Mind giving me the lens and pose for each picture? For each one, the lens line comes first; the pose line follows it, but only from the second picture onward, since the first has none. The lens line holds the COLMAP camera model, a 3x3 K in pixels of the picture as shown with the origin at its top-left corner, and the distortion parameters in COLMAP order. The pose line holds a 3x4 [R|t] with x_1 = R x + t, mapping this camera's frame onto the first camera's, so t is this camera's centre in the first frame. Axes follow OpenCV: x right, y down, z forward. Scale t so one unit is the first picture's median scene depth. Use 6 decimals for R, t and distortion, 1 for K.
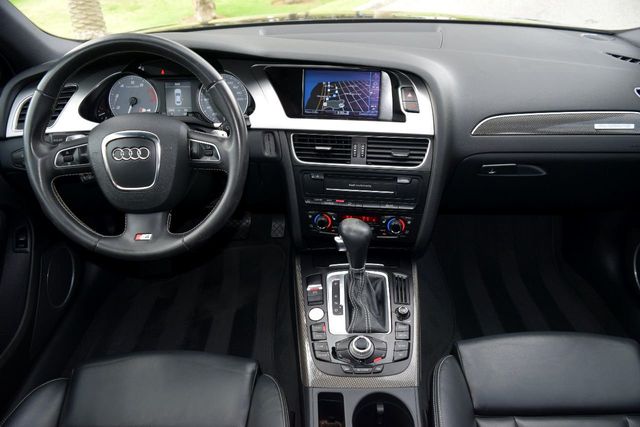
lens RADIAL K [[493.4, 0, 321.0], [0, 493.4, 211.4], [0, 0, 1]] dist [-0.013563, 0.009278]
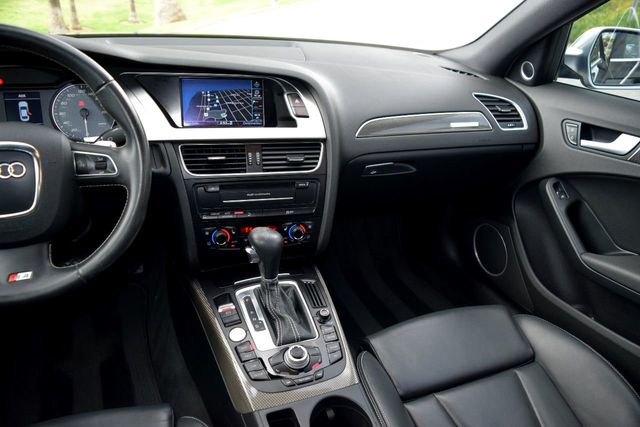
lens RADIAL K [[493.4, 0, 320.5], [0, 493.4, 211.3], [0, 0, 1]] dist [-0.013563, 0.009278]
pose [[0.914435, -0.099546, 0.392301, -0.192170], [0.127996, 0.990662, -0.046972, 0.041197], [-0.383962, 0.093165, 0.918637, 0.070849]]
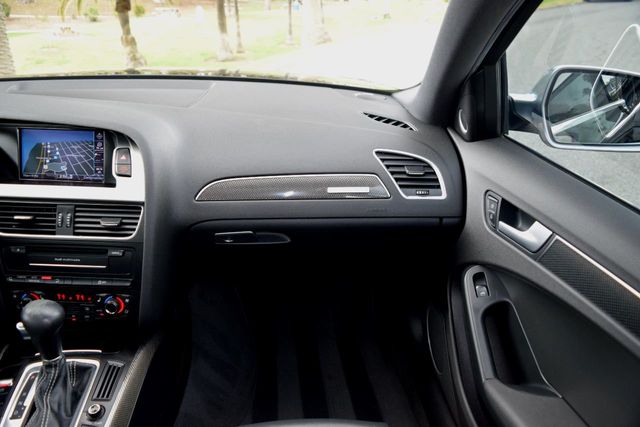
lens RADIAL K [[493.4, 0, 317.6], [0, 493.4, 212.3], [0, 0, 1]] dist [-0.013563, 0.009278]
pose [[0.993868, -0.012797, 0.109831, 0.422910], [0.024144, 0.994428, -0.102617, -0.035830], [-0.107906, 0.104640, 0.988639, 0.087123]]
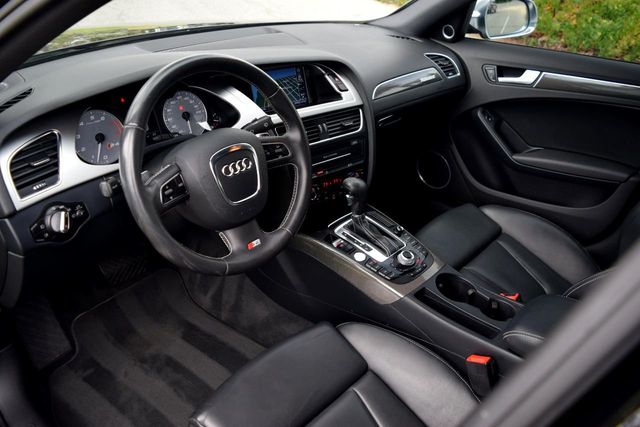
lens RADIAL K [[515.8, 0, 318.4], [0, 515.8, 211.4], [0, 0, 1]] dist [-0.027781, 0.005166]
pose [[0.662667, -0.323643, 0.675372, -0.867881], [0.336675, 0.934277, 0.117370, -0.083480], [-0.668971, 0.149603, 0.728078, 0.090666]]
